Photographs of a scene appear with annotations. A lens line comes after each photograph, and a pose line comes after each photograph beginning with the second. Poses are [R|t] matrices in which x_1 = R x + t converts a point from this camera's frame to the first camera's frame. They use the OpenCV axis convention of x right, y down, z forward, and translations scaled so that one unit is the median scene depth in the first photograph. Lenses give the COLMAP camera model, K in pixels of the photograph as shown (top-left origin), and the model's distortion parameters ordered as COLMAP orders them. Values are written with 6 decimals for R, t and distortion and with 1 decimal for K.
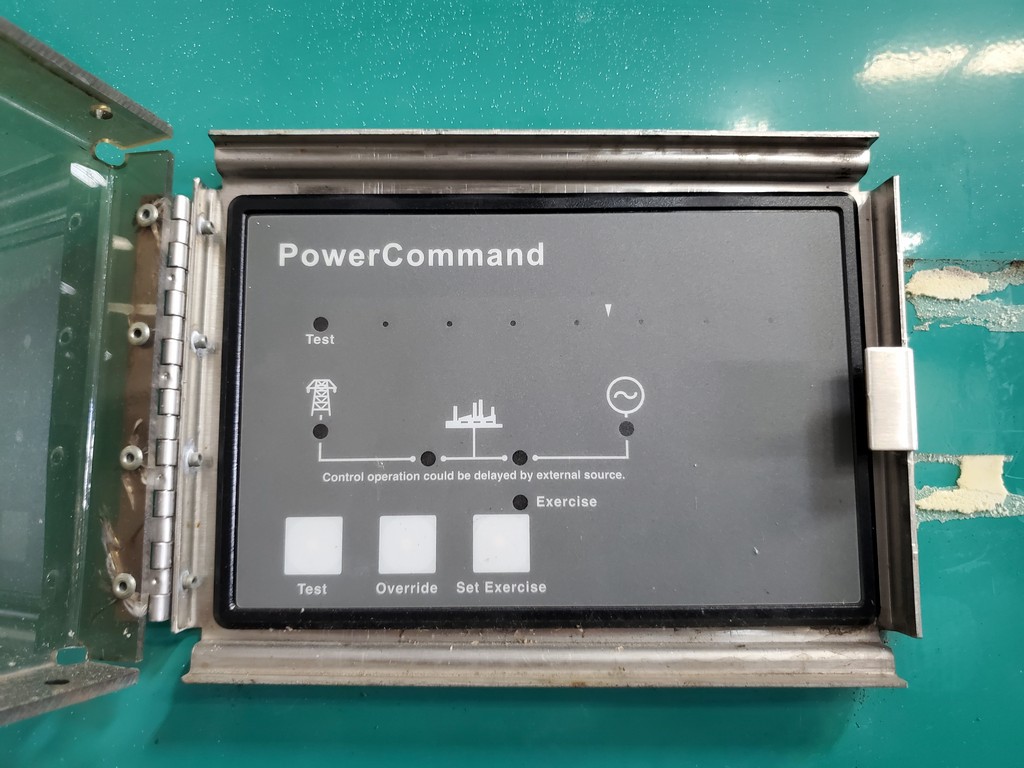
lens RADIAL K [[816.3, 0, 512.0], [0, 816.3, 384.0], [0, 0, 1]] dist [0.000457, 0.004519]
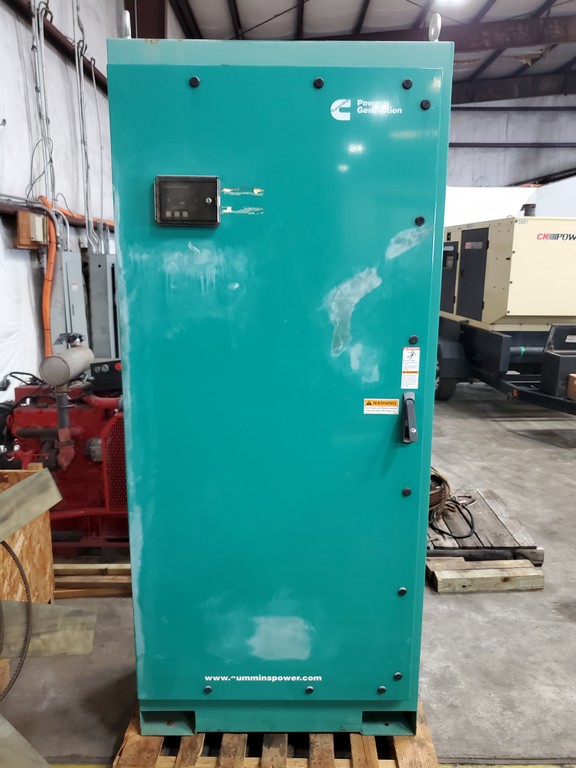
lens RADIAL K [[612.2, 0, 288.0], [0, 612.2, 384.0], [0, 0, 1]] dist [0.000457, 0.004519]
pose [[0.999939, 0.010101, 0.004469, 1.407665], [-0.010992, 0.949896, 0.312374, -0.239770], [-0.001090, -0.312404, 0.949949, -7.863491]]
